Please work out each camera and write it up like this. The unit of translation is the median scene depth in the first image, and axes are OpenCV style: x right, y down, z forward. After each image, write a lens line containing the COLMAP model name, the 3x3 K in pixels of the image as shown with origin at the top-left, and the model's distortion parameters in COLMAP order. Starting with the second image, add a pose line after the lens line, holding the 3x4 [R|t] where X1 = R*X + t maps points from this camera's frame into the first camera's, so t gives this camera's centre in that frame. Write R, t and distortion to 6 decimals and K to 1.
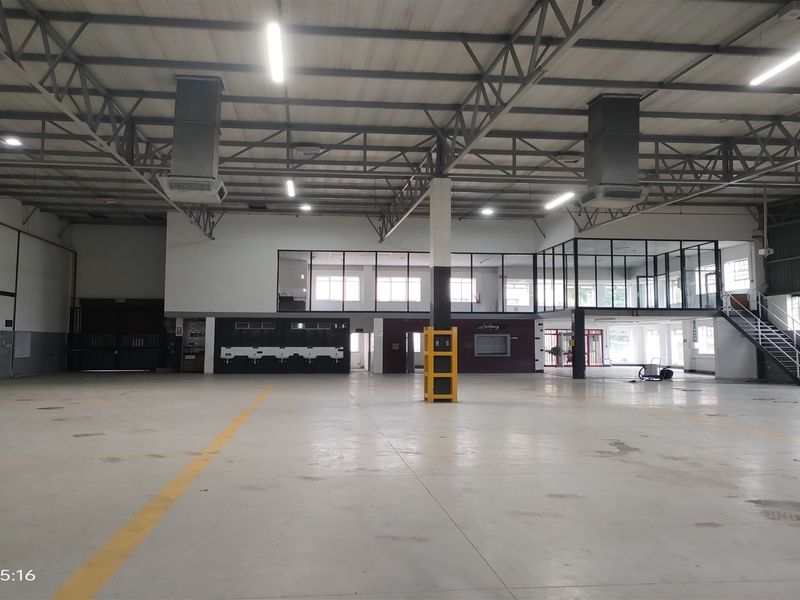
lens RADIAL K [[800.6, 0, 414.5], [0, 800.6, 310.3], [0, 0, 1]] dist [0.077903, -0.101693]
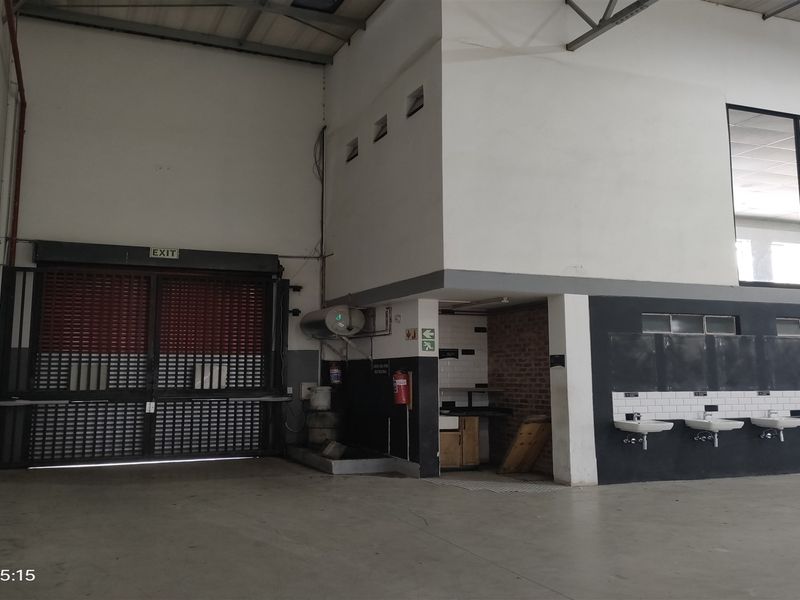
lens RADIAL K [[800.0, 0, 400.3], [0, 800.0, 246.6], [0, 0, 1]] dist [0.034569, -0.008399]
pose [[0.961882, 0.039005, 0.270668, -0.395478], [-0.008395, 0.993521, -0.113339, 0.025495], [-0.273335, 0.106747, 0.955977, 0.713151]]
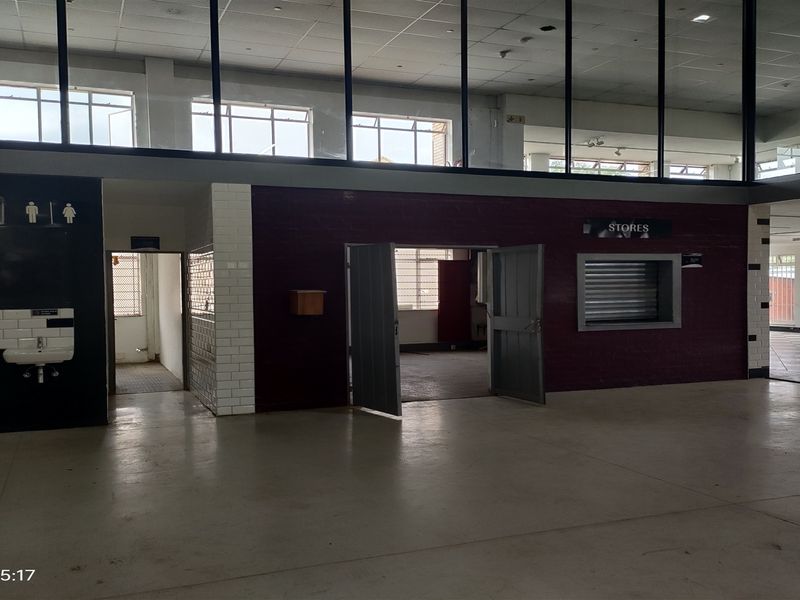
lens RADIAL K [[800.6, 0, 414.5], [0, 800.6, 310.3], [0, 0, 1]] dist [0.077903, -0.101693]
pose [[0.957534, -0.018922, 0.287698, -0.062840], [-0.003139, 0.997101, 0.076029, 0.029176], [-0.288303, -0.073704, 0.954699, 0.760519]]
